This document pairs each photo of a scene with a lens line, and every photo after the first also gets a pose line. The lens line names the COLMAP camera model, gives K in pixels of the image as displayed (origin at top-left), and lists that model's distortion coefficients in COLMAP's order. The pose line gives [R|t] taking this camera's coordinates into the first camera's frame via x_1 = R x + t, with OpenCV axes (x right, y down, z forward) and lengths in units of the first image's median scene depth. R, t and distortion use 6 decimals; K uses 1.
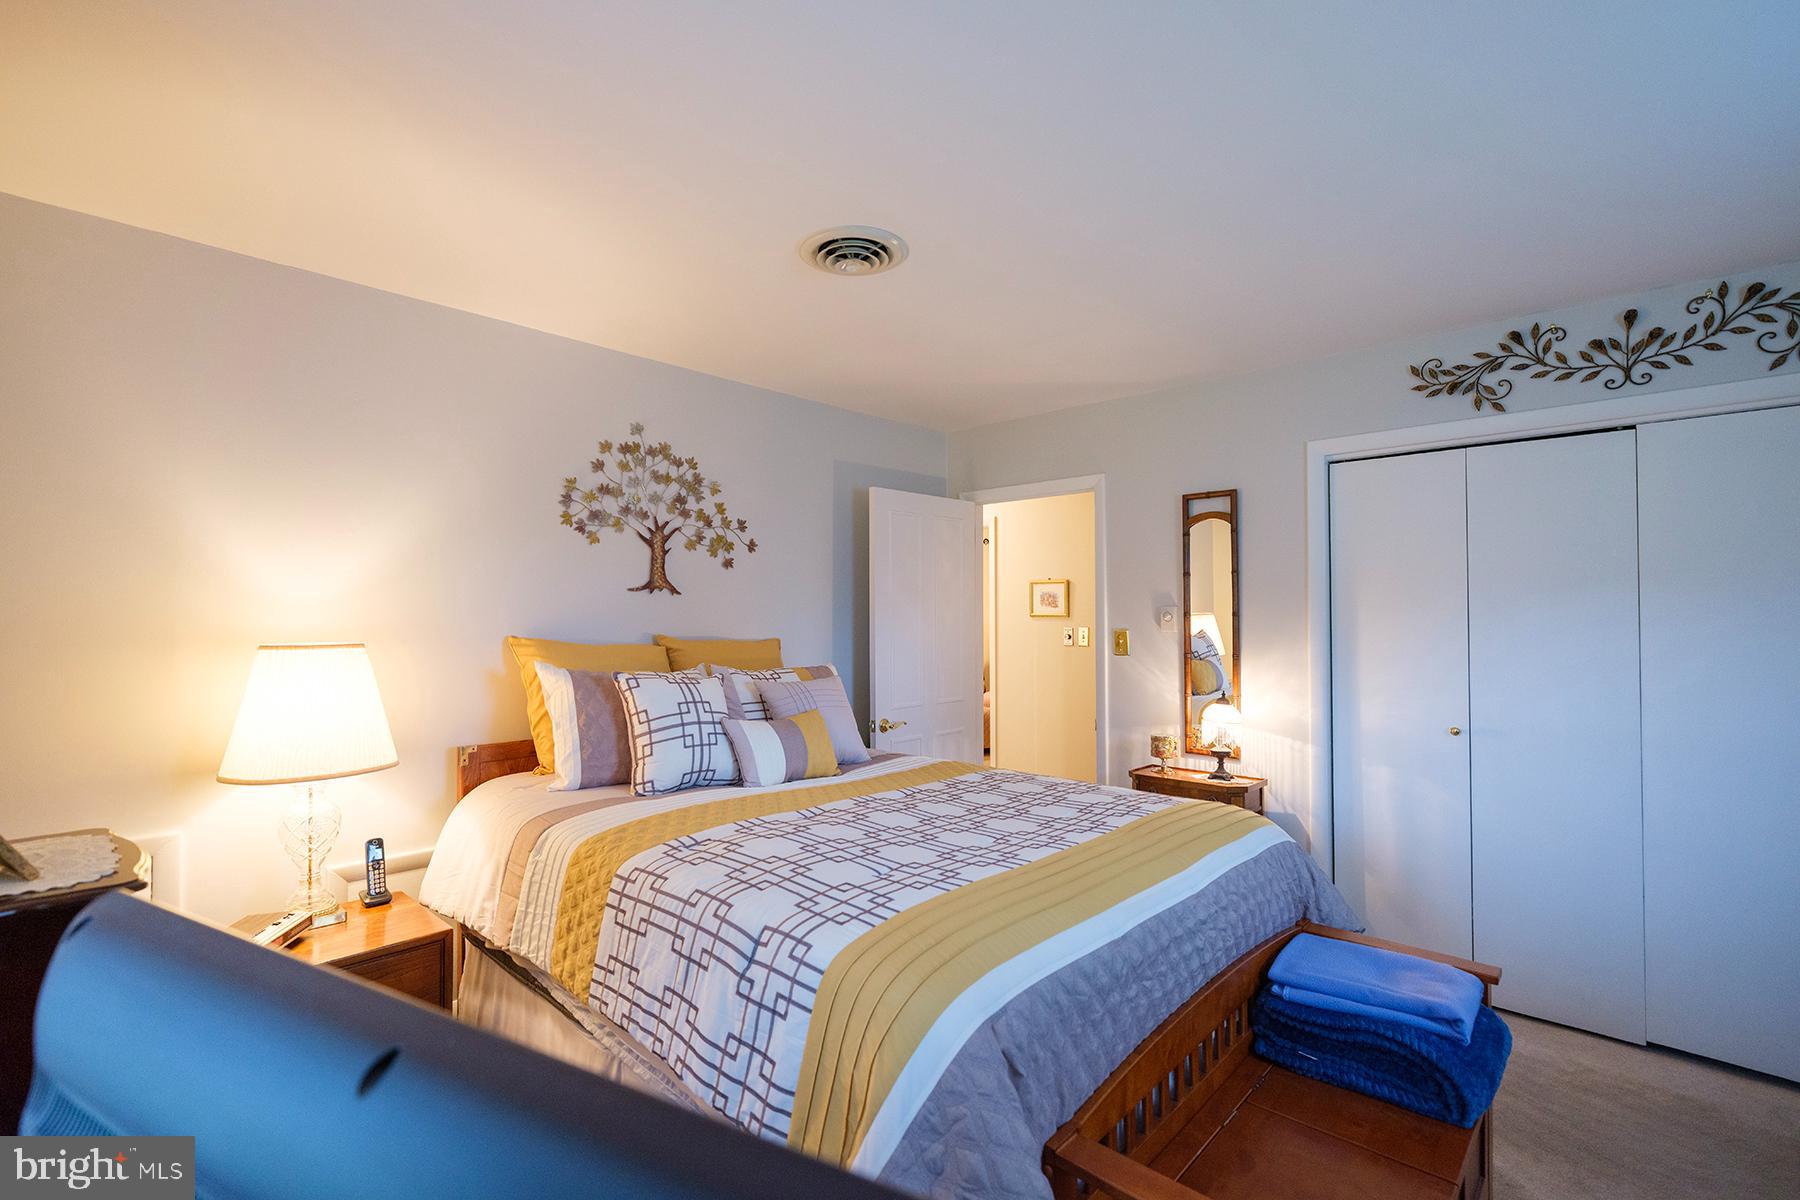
lens RADIAL K [[810.3, 0, 894.3], [0, 810.3, 605.5], [0, 0, 1]] dist [-0.003787, 0.002002]
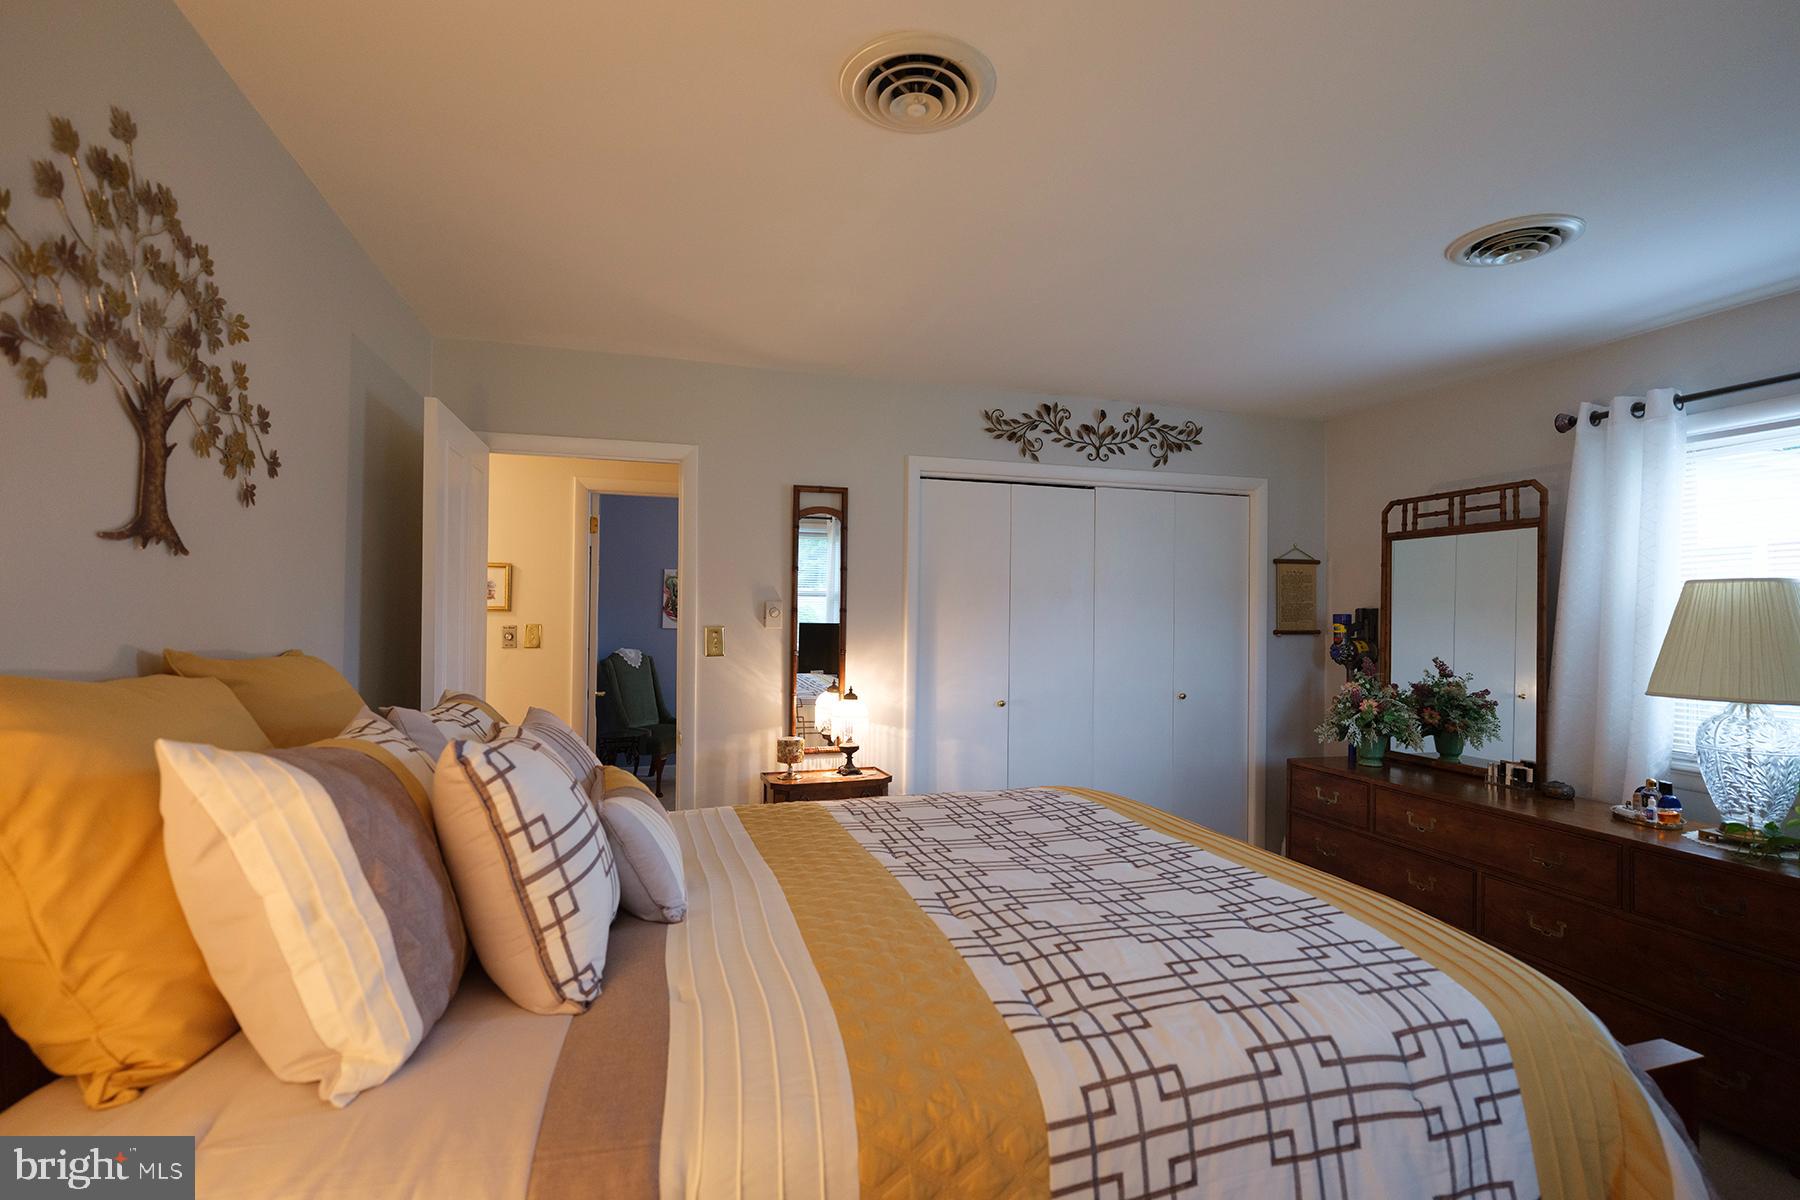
lens RADIAL K [[810.3, 0, 899.9], [0, 810.3, 609.3], [0, 0, 1]] dist [-0.003787, 0.002002]
pose [[0.491402, 0.009164, 0.870885, -0.481830], [-0.019053, 0.999818, 0.000230, 0.008551], [-0.870724, -0.016706, 0.491487, 0.487031]]
